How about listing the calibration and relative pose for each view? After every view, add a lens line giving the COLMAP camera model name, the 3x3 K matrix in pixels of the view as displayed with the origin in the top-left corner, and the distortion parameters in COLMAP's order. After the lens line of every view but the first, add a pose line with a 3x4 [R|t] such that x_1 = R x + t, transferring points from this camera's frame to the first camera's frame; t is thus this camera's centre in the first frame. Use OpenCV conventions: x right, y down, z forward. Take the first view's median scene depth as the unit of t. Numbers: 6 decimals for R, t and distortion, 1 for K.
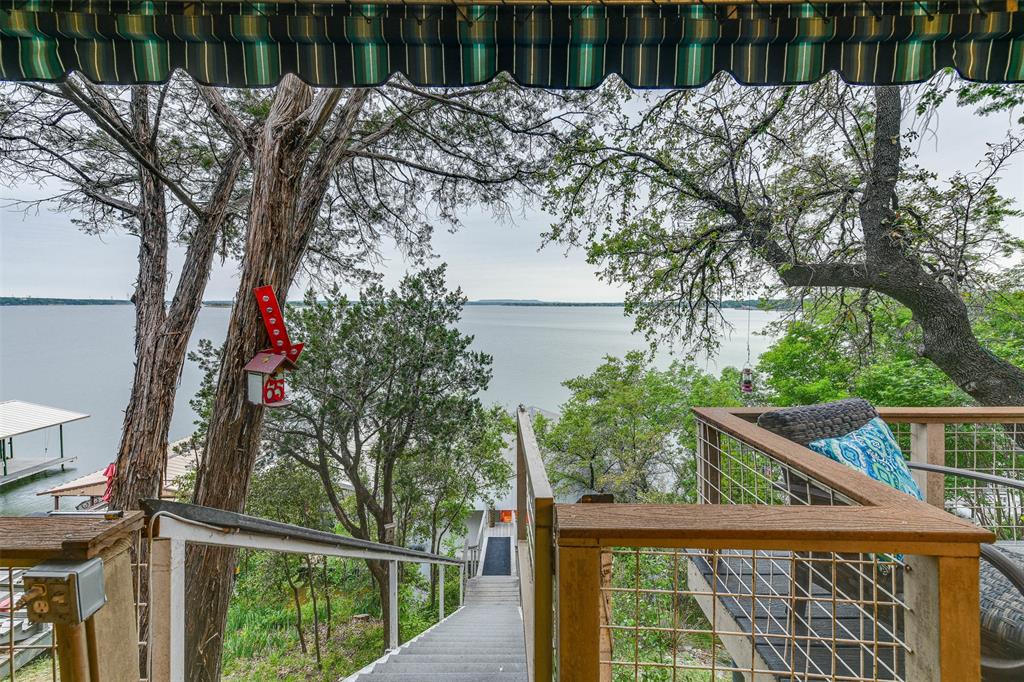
lens RADIAL K [[439.7, 0, 515.7], [0, 439.7, 335.0], [0, 0, 1]] dist [-0.000785, -0.000114]
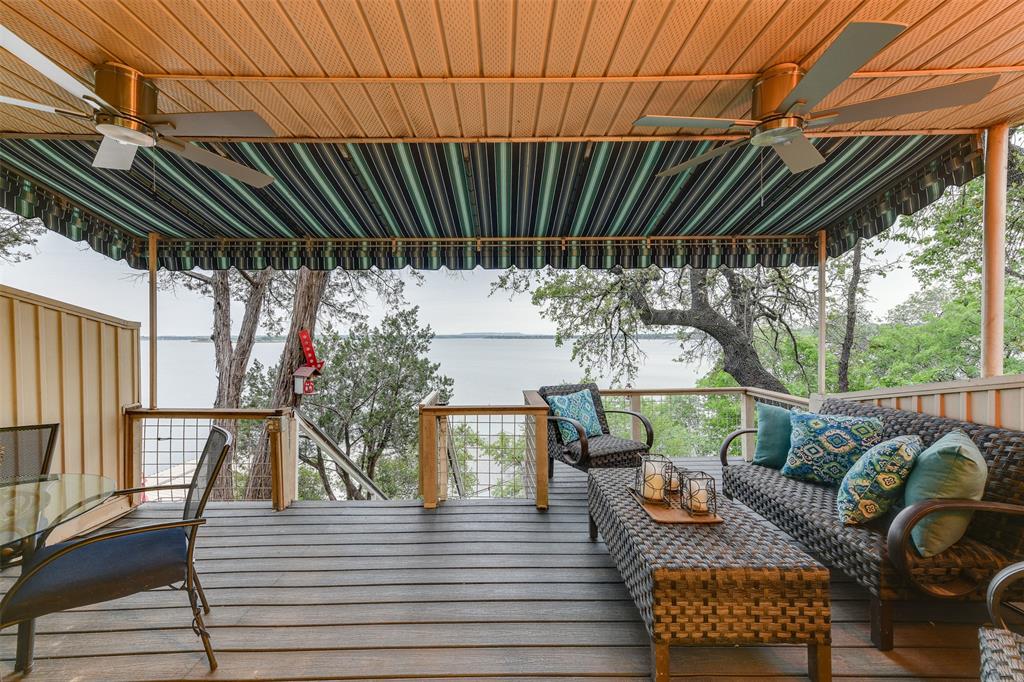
lens RADIAL K [[439.7, 0, 501.3], [0, 439.7, 348.1], [0, 0, 1]] dist [-0.000785, -0.000114]
pose [[0.999971, -0.007102, 0.002869, 0.082451], [0.007224, 0.998969, -0.044815, 0.017157], [-0.002548, 0.044835, 0.998991, -0.276358]]
